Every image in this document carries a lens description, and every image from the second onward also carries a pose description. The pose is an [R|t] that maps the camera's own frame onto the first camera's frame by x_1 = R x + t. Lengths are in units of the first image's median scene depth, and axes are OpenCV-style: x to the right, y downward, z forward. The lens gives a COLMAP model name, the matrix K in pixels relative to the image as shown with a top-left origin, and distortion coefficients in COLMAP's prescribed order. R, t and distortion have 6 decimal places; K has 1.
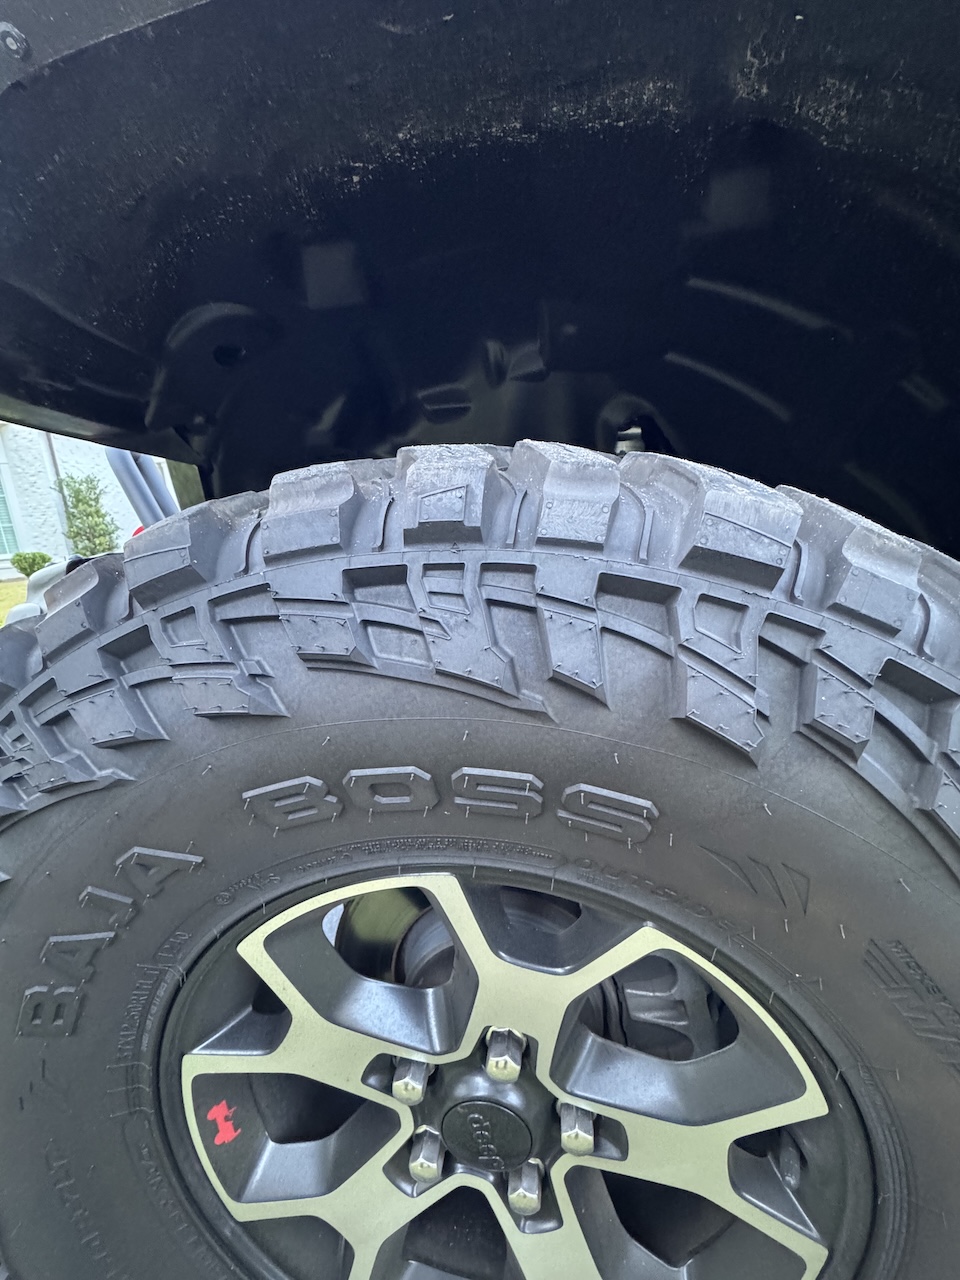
lens RADIAL K [[513.7, 0, 481.6], [0, 513.7, 639.3], [0, 0, 1]] dist [-0.003201, -0.000304]
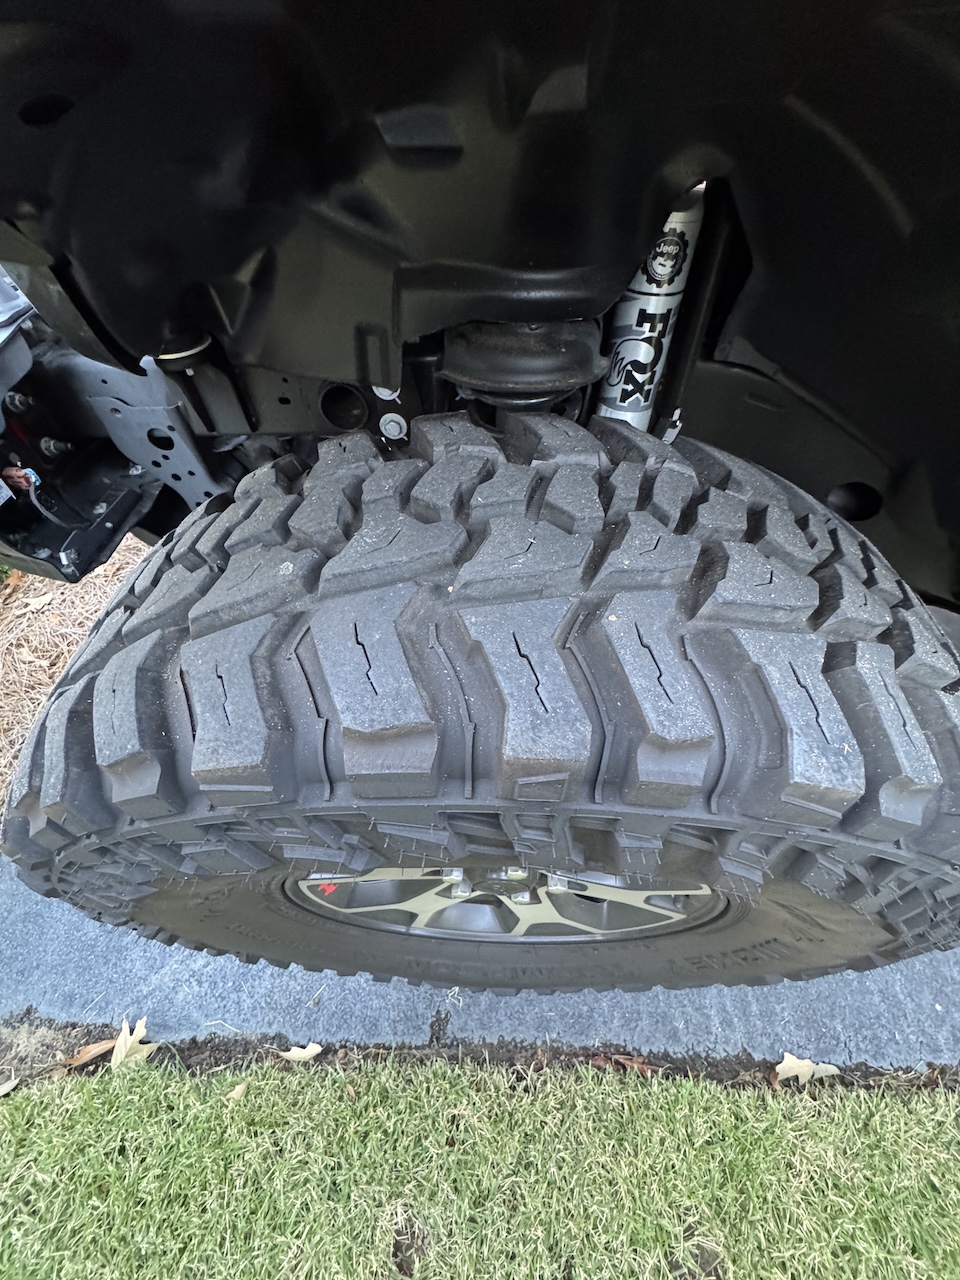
lens RADIAL K [[513.7, 0, 481.6], [0, 513.7, 639.3], [0, 0, 1]] dist [-0.003201, -0.000304]
pose [[0.993887, -0.057849, 0.094033, -0.206241], [-0.013126, 0.783767, 0.620916, -0.851577], [-0.109619, -0.618355, 0.778216, 0.304634]]
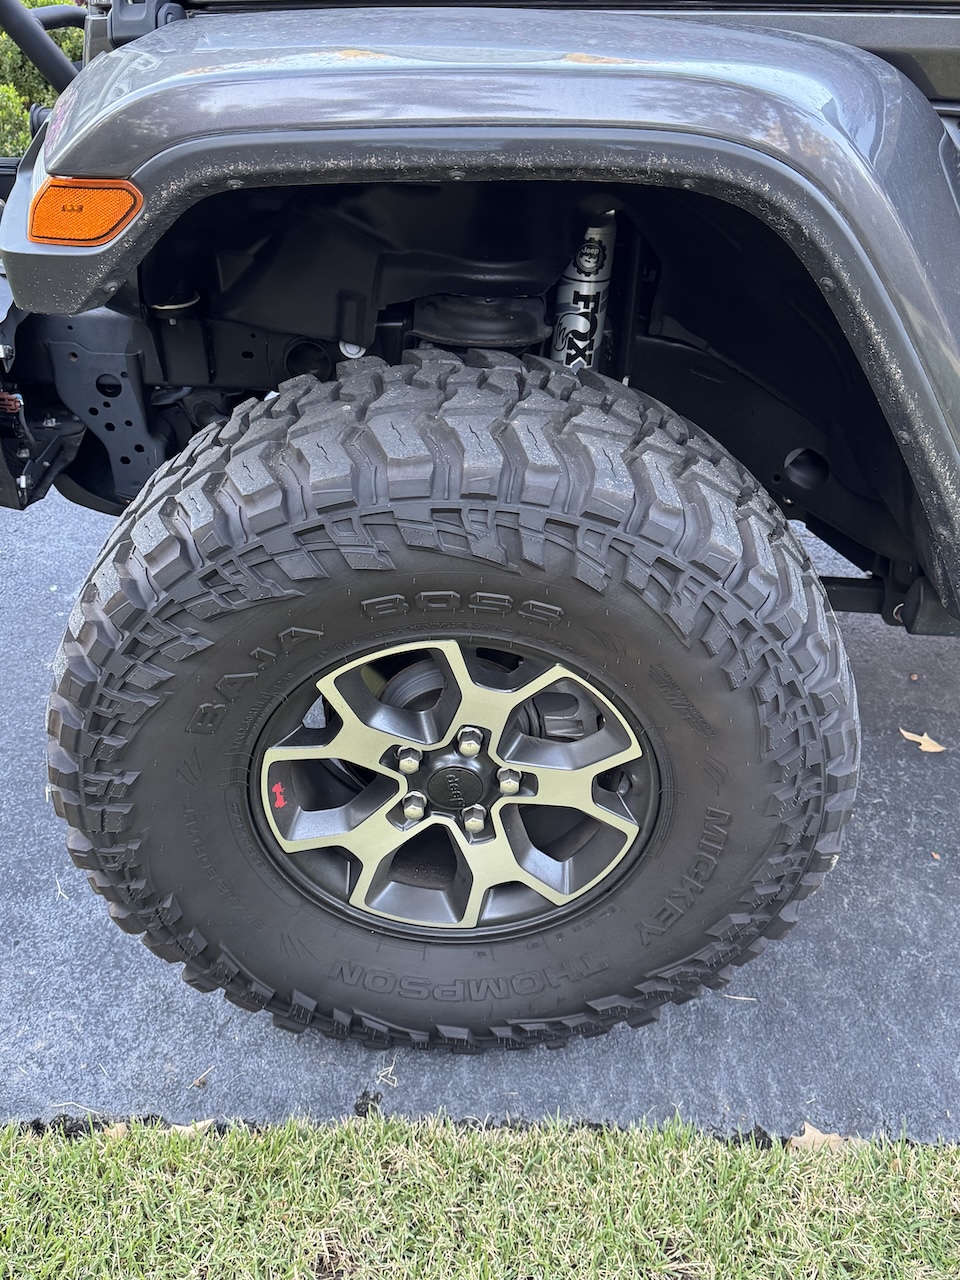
lens RADIAL K [[1162.9, 0, 480.0], [0, 1162.9, 640.0], [0, 0, 1]] dist [0.161107, -0.316629]
pose [[0.985703, -0.002643, 0.168470, -0.706945], [-0.062860, 0.921919, 0.382248, -1.194163], [-0.156326, -0.387373, 0.908573, -2.923970]]
